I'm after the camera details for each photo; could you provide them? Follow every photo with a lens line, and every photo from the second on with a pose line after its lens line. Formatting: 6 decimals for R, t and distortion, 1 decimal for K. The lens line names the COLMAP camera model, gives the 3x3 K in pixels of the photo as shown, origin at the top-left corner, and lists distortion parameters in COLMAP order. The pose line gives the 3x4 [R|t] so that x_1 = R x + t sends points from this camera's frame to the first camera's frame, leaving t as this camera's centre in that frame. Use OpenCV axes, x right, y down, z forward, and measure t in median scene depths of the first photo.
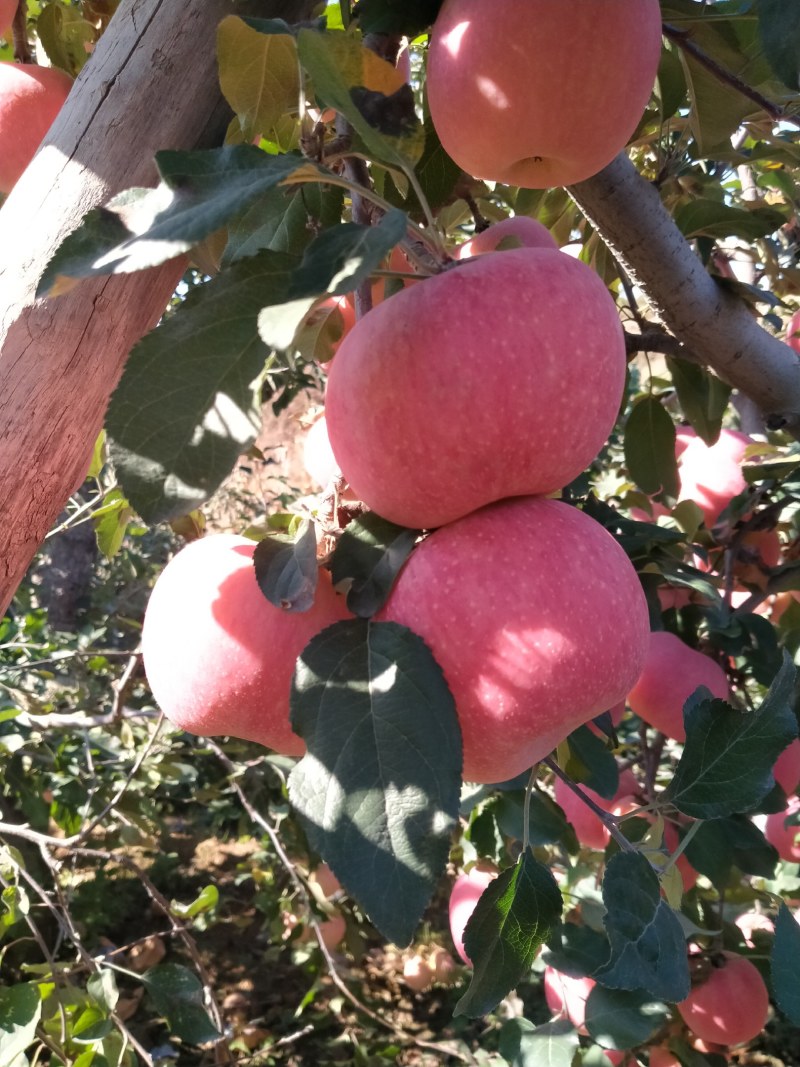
lens RADIAL K [[807.6, 0, 402.5], [0, 807.6, 528.8], [0, 0, 1]] dist [0.002600, -0.084432]
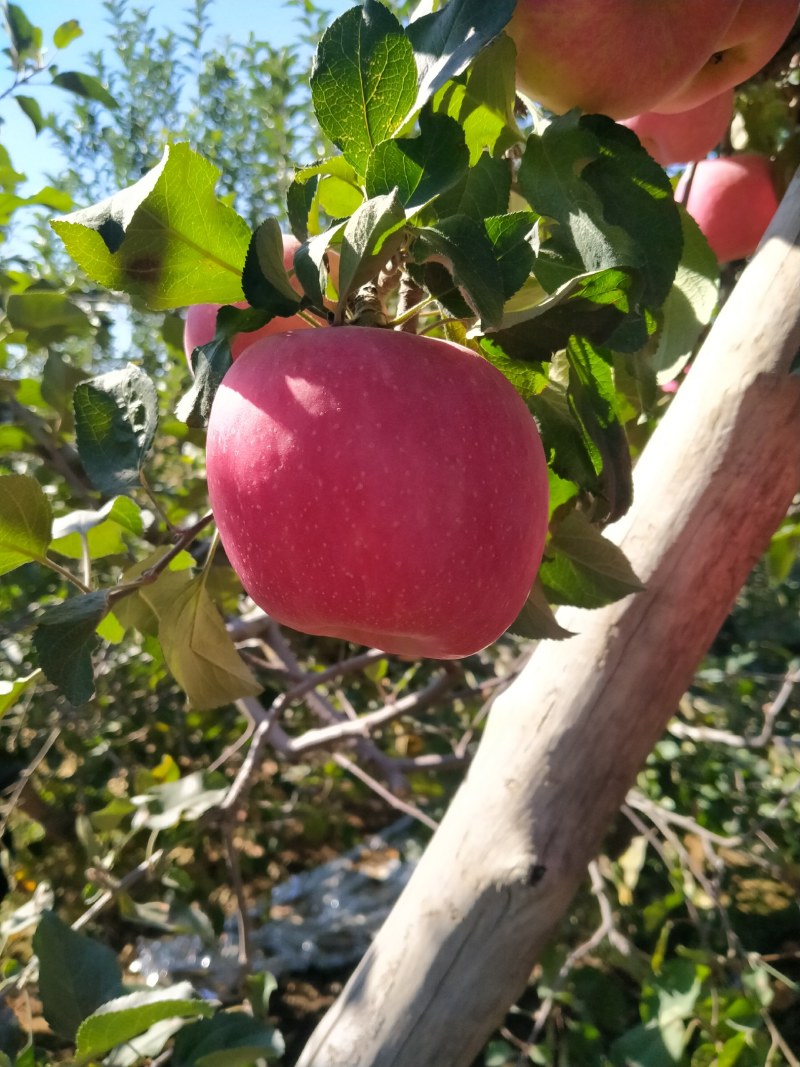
lens RADIAL K [[875.6, 0, 419.9], [0, 875.6, 534.1], [0, 0, 1]] dist [0.000733, -0.053995]
pose [[0.773869, 0.023325, -0.632916, -0.002642], [-0.041205, 0.999059, -0.013562, 0.005635], [0.632004, 0.036574, 0.774101, -0.136863]]
